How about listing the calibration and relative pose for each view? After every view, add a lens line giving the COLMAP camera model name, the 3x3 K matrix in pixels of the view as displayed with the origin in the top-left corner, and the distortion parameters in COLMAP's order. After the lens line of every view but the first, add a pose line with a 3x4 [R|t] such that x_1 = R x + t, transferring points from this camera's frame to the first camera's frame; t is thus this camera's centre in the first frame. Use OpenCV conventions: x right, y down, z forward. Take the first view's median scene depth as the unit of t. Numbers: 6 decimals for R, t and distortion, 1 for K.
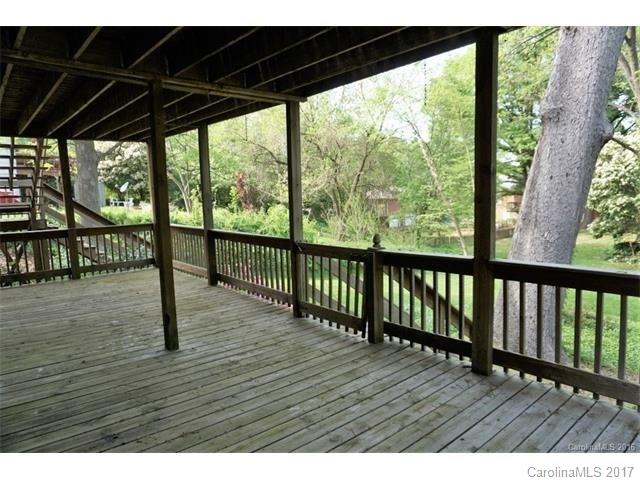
lens RADIAL K [[431.3, 0, 317.5], [0, 431.3, 240.3], [0, 0, 1]] dist [-0.038147, 0.024874]
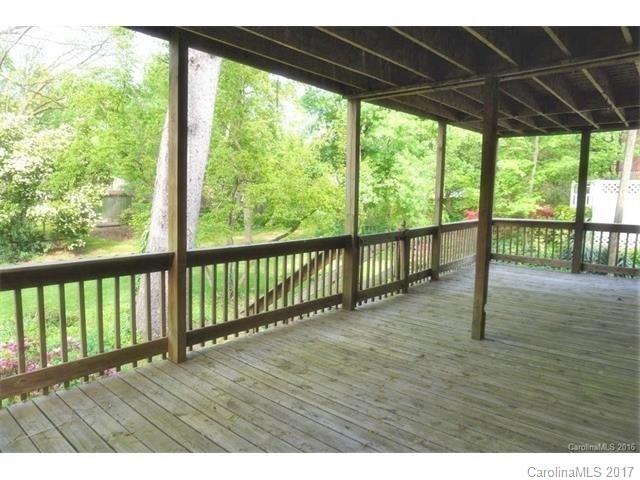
lens RADIAL K [[431.3, 0, 316.2], [0, 431.3, 241.2], [0, 0, 1]] dist [-0.038147, 0.024874]
pose [[-0.174170, -0.088299, 0.980749, -0.936192], [0.075643, 0.991829, 0.102730, -0.088395], [-0.981806, 0.092079, -0.166068, 1.131792]]
